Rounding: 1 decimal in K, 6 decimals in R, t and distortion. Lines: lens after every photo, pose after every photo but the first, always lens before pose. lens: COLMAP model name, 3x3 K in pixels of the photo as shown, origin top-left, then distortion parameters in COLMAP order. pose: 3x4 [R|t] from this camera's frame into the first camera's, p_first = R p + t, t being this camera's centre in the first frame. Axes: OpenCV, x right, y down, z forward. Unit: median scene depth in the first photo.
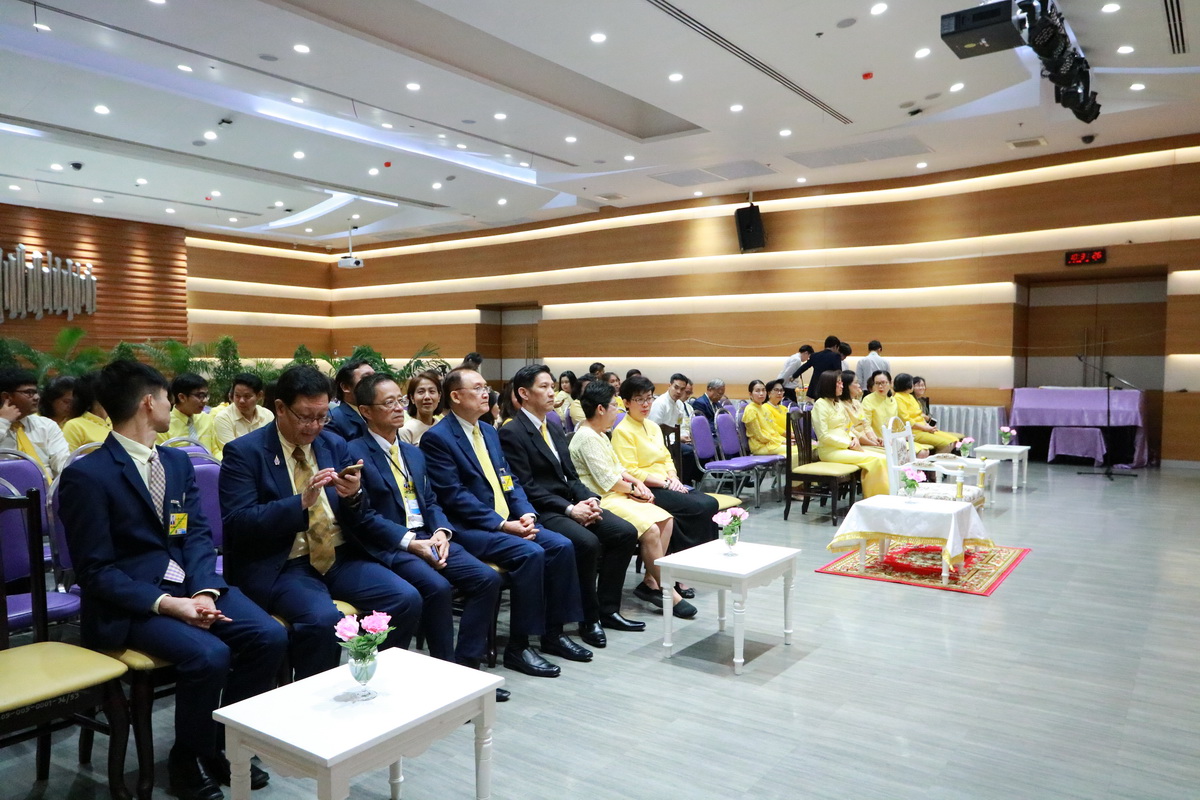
lens RADIAL K [[865.2, 0, 600.6], [0, 865.2, 401.8], [0, 0, 1]] dist [-0.009494, 0.017166]
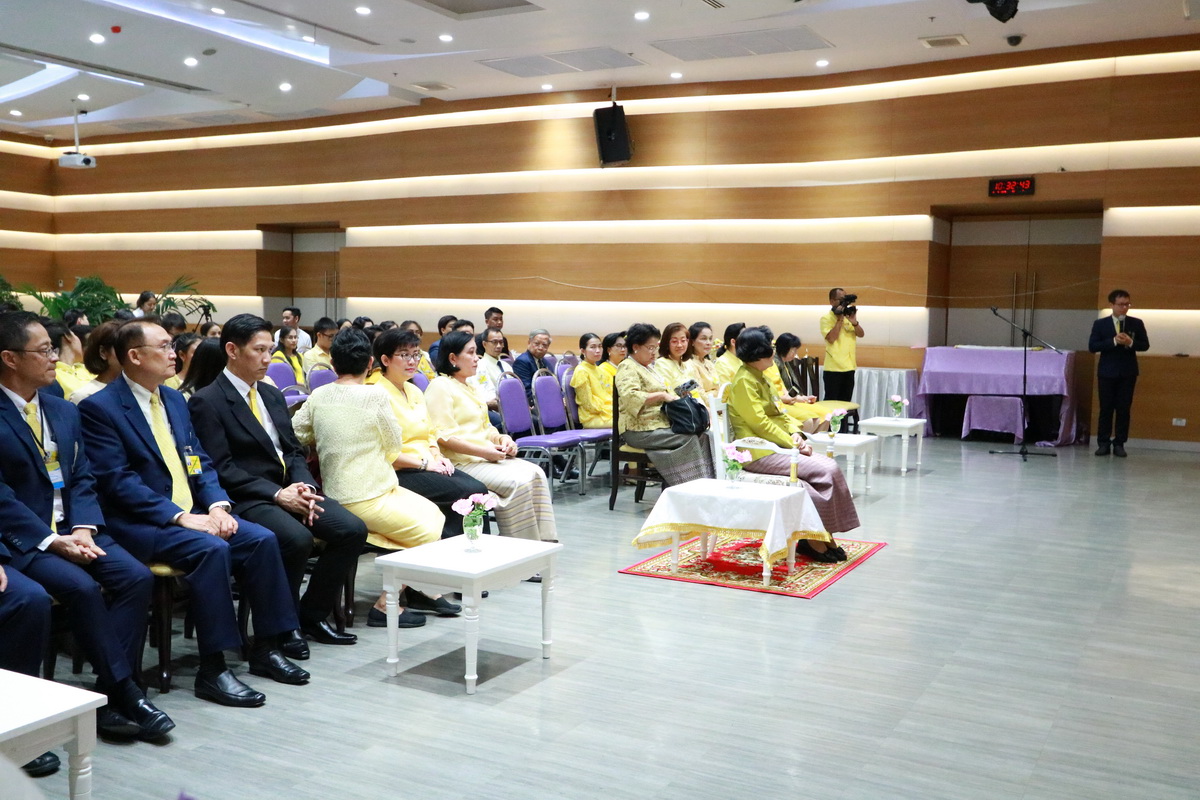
lens RADIAL K [[1147.3, 0, 599.1], [0, 1147.3, 398.7], [0, 0, 1]] dist [0.017328, 0.000000]
pose [[0.992462, 0.007277, 0.122339, 0.037001], [-0.011914, 0.999236, 0.037217, -0.003069], [-0.121975, -0.038394, 0.991790, -0.026673]]
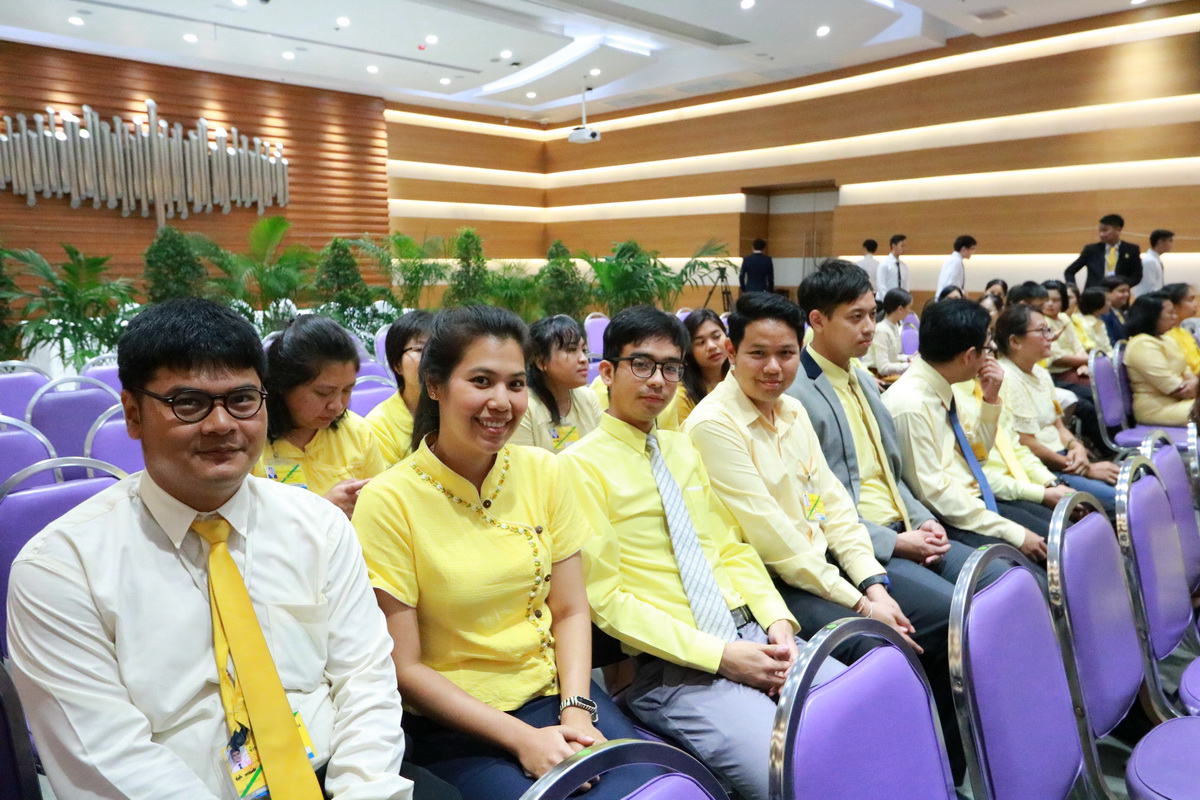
lens RADIAL K [[865.2, 0, 599.2], [0, 865.2, 404.0], [0, 0, 1]] dist [-0.009494, 0.017166]
pose [[0.985514, 0.021980, -0.168165, -0.177041], [-0.002051, 0.993038, 0.117777, -0.014194], [0.169583, -0.115726, 0.978698, 0.262623]]
